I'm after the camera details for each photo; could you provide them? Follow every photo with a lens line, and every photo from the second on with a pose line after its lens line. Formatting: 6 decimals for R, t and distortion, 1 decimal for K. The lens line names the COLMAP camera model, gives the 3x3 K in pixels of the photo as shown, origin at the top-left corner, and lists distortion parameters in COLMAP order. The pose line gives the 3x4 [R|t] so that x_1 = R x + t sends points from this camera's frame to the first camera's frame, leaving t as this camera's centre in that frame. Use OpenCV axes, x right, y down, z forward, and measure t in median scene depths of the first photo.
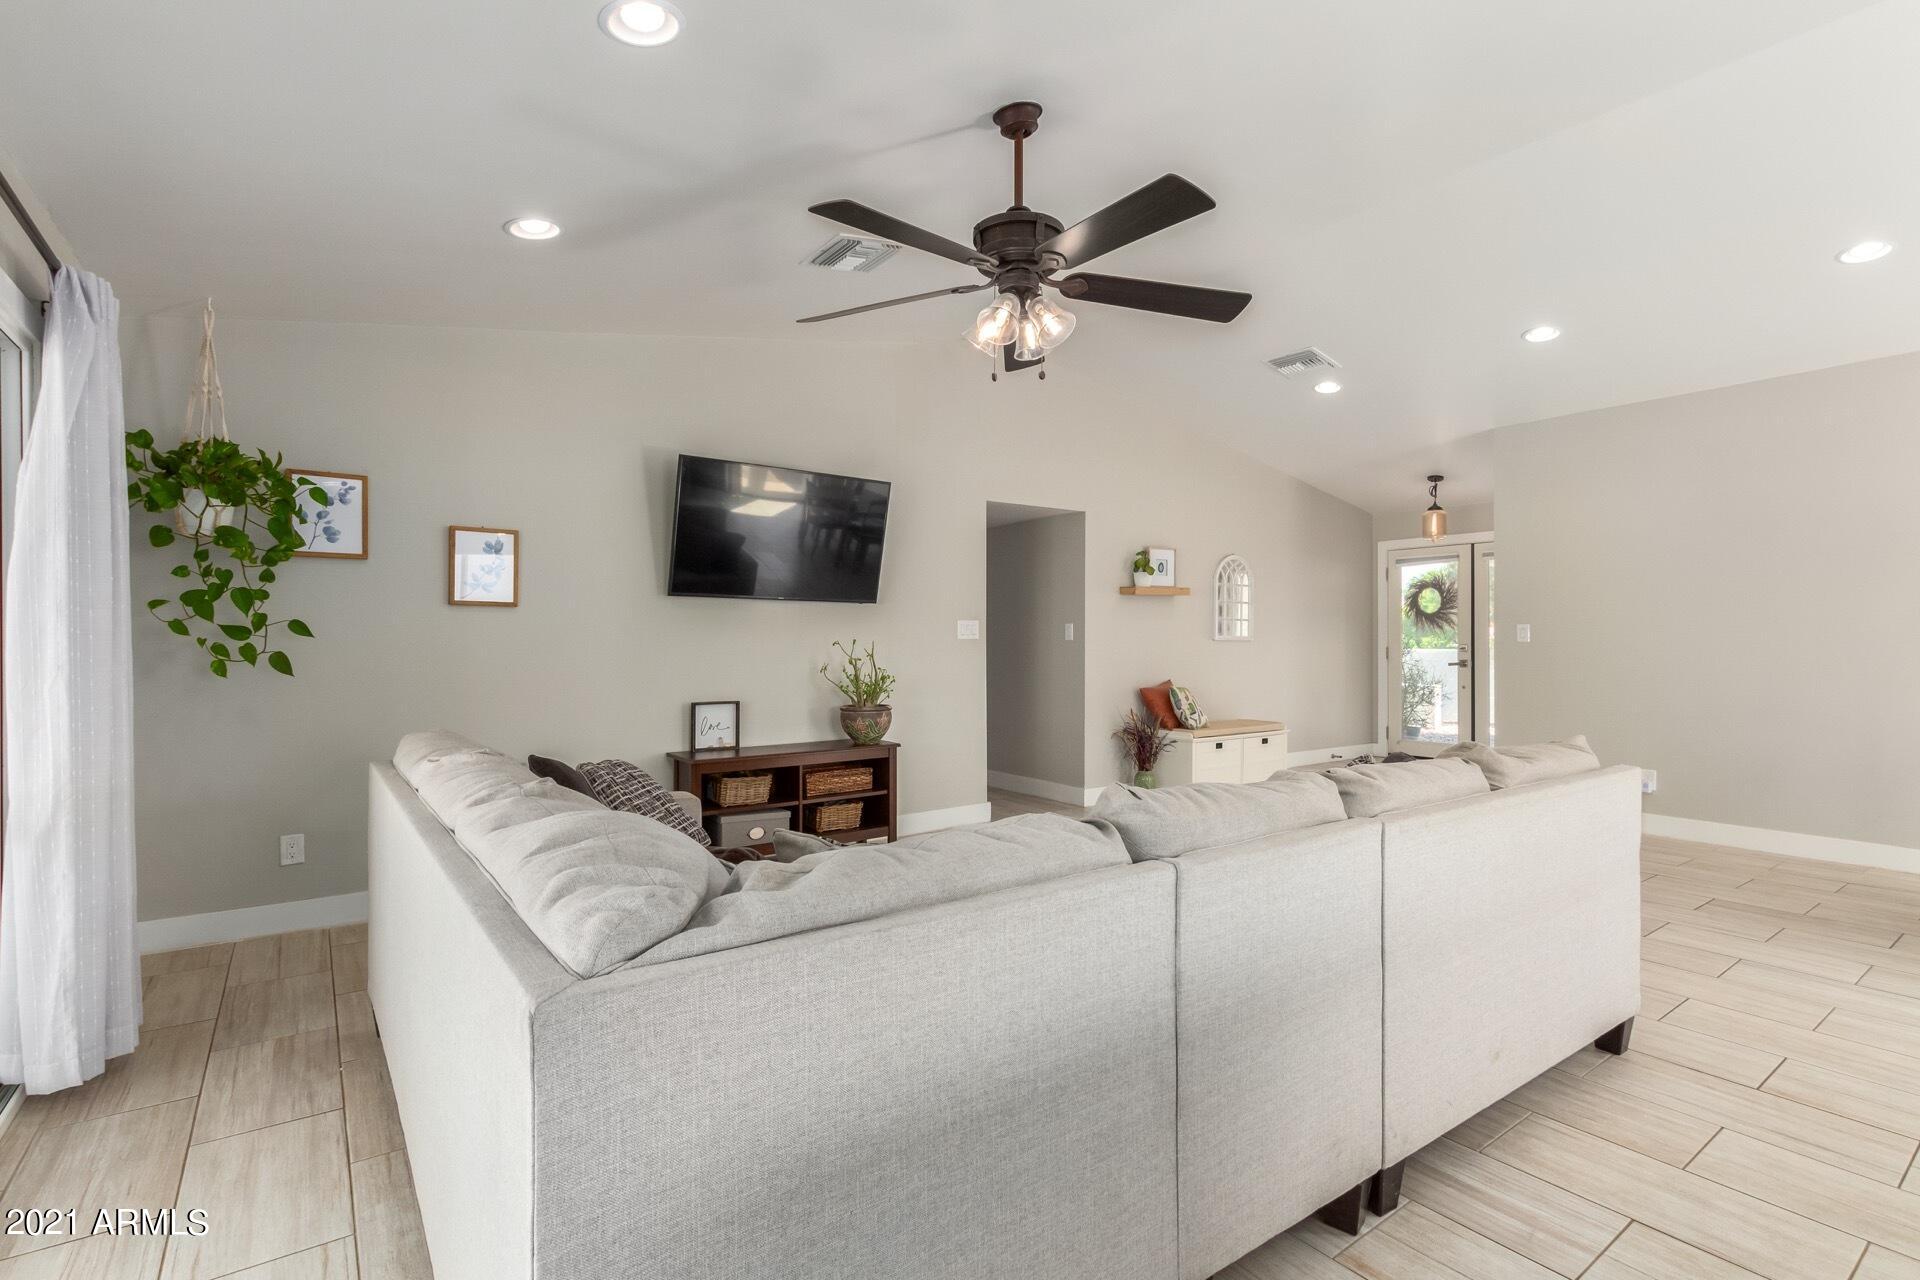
lens RADIAL K [[881.3, 0, 954.5], [0, 881.3, 638.9], [0, 0, 1]] dist [0.008710, -0.002207]
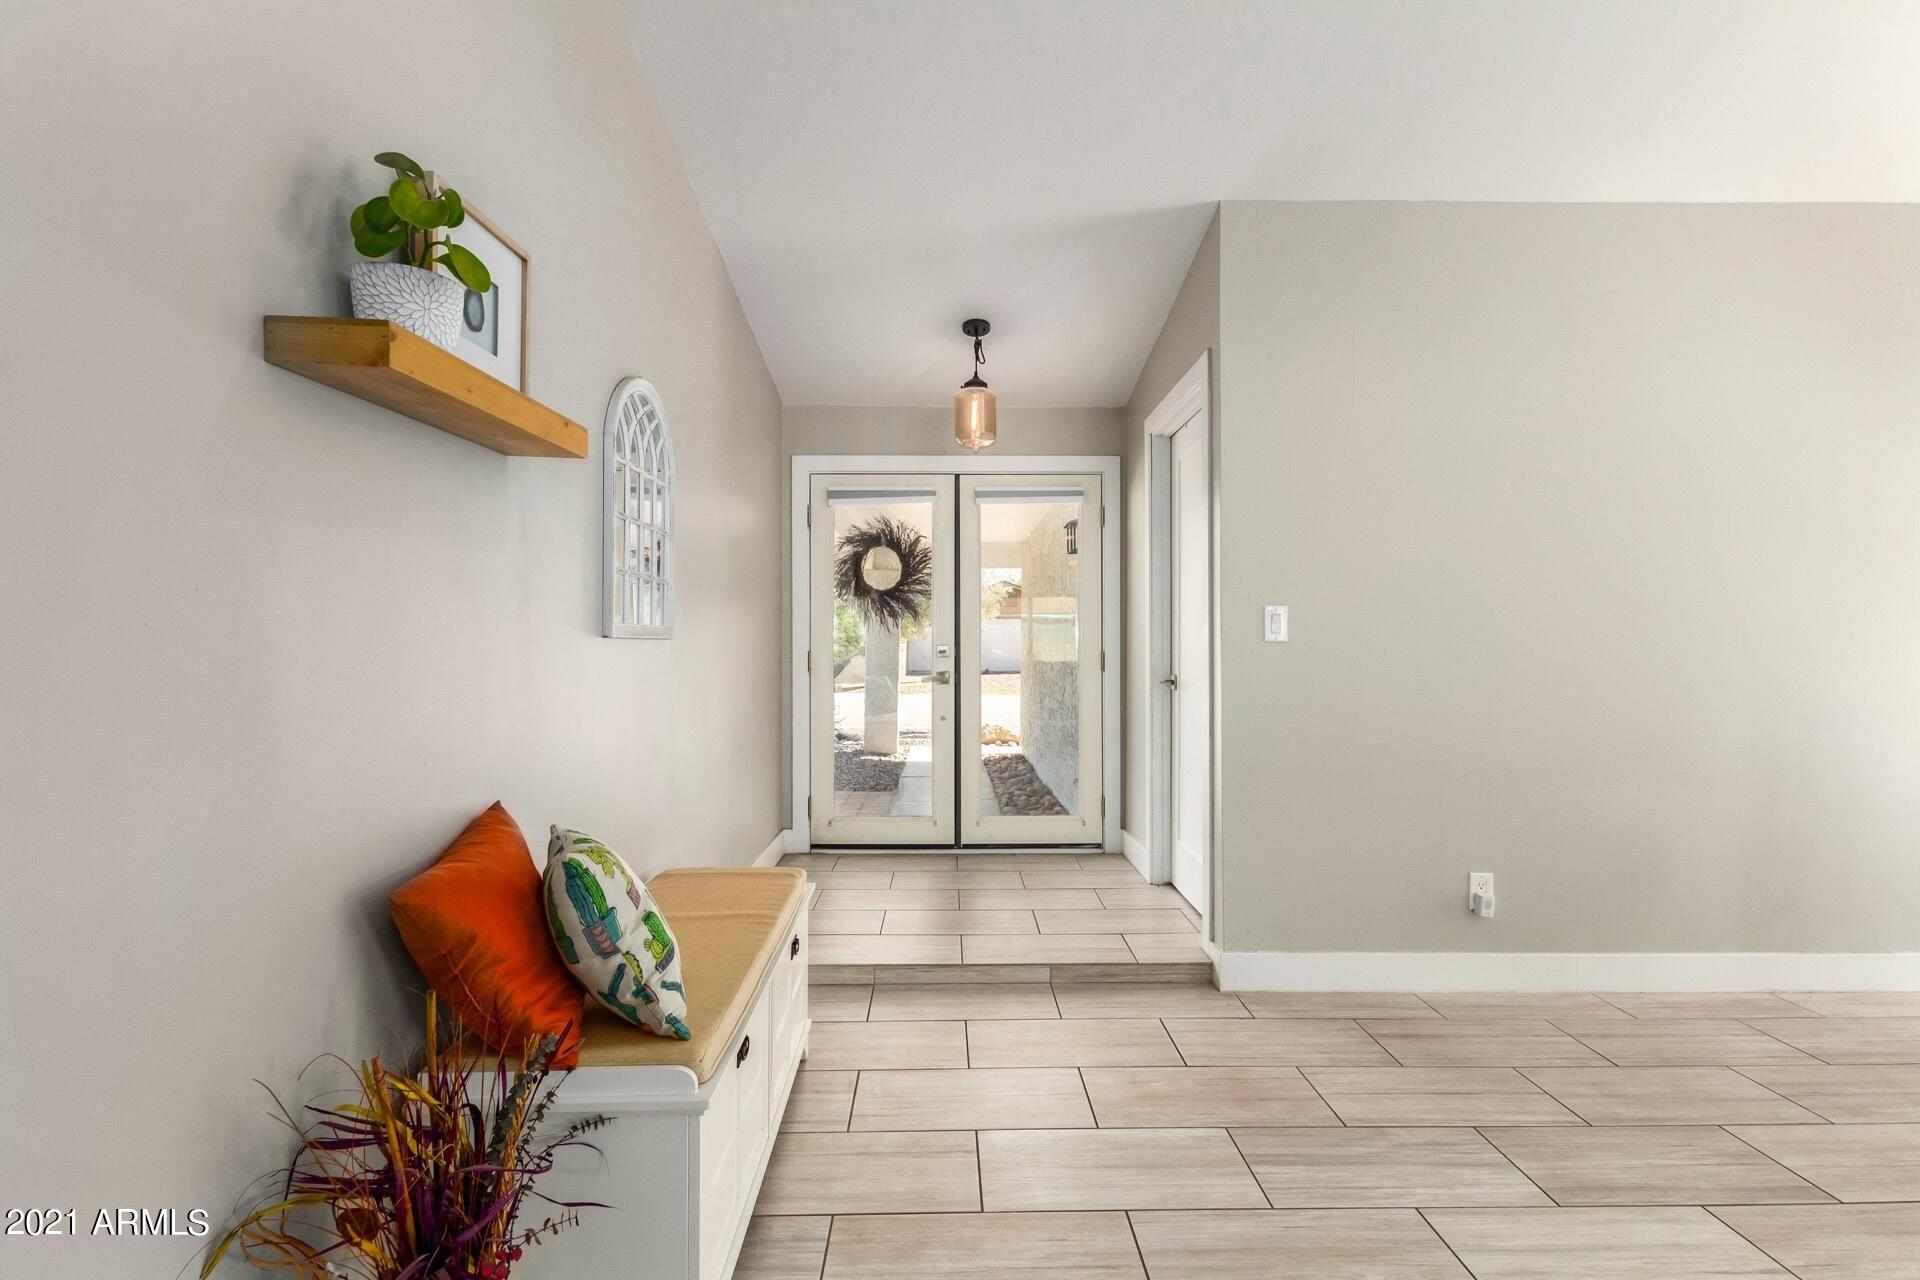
lens RADIAL K [[881.3, 0, 966.7], [0, 881.3, 642.6], [0, 0, 1]] dist [0.008710, -0.002207]
pose [[0.566956, -0.002849, 0.823743, 0.104211], [-0.001977, 0.999986, 0.004819, 0.001763], [-0.823746, -0.004361, 0.566942, 0.660377]]
